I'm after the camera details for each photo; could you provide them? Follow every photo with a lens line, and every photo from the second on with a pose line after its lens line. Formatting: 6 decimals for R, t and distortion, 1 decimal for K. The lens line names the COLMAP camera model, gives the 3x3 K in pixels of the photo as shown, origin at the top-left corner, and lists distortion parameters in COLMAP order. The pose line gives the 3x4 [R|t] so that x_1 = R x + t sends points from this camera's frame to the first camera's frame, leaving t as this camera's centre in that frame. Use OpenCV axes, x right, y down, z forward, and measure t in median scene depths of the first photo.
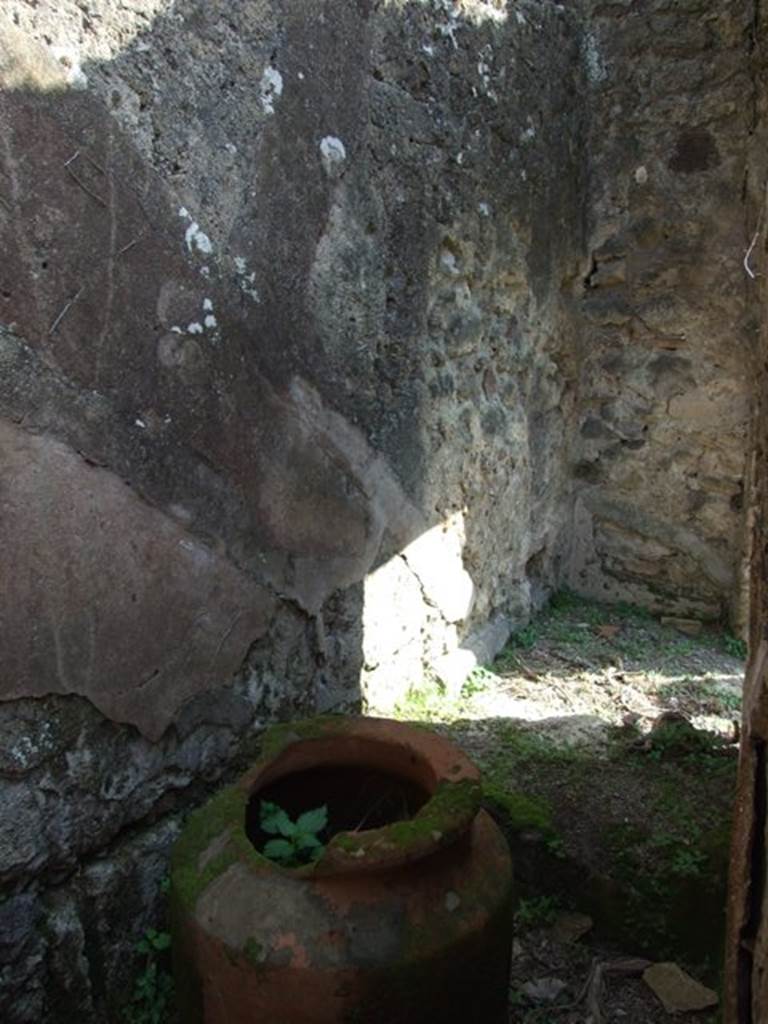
lens RADIAL K [[774.8, 0, 381.7], [0, 774.8, 497.0], [0, 0, 1]] dist [-0.058979, 0.050439]
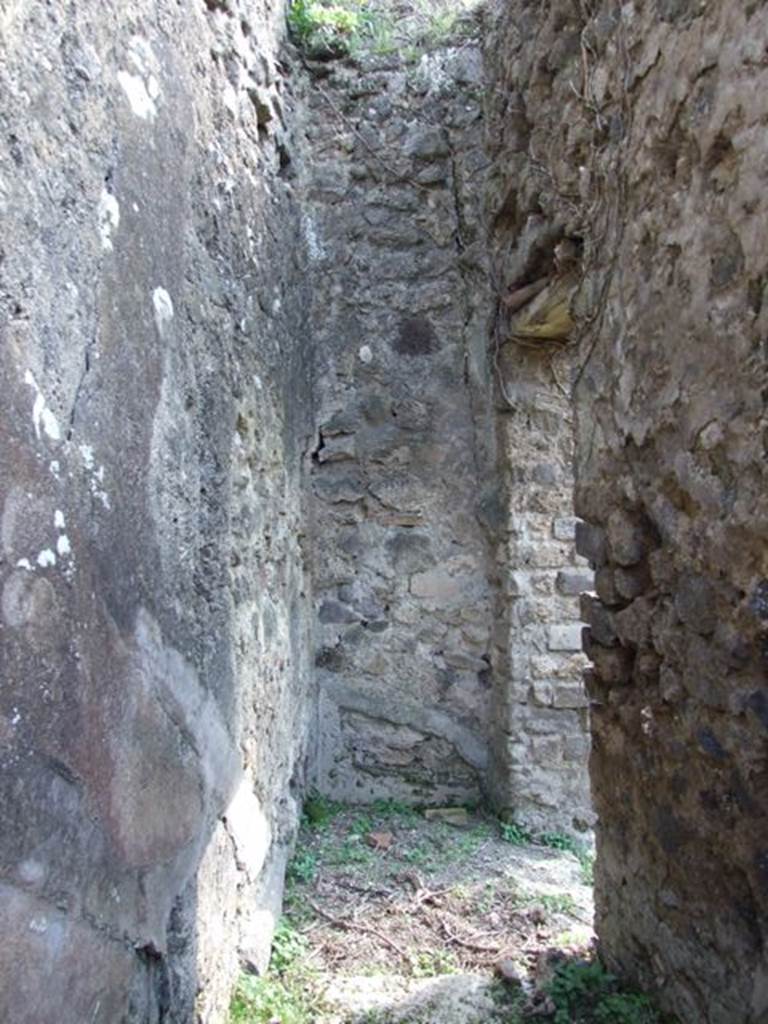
lens RADIAL K [[774.8, 0, 319.1], [0, 774.8, 510.2], [0, 0, 1]] dist [-0.058979, 0.050439]
pose [[0.894214, -0.017716, 0.447289, -0.203790], [0.097199, 0.983061, -0.155384, -0.087969], [-0.436960, 0.182422, 0.880789, 0.221195]]
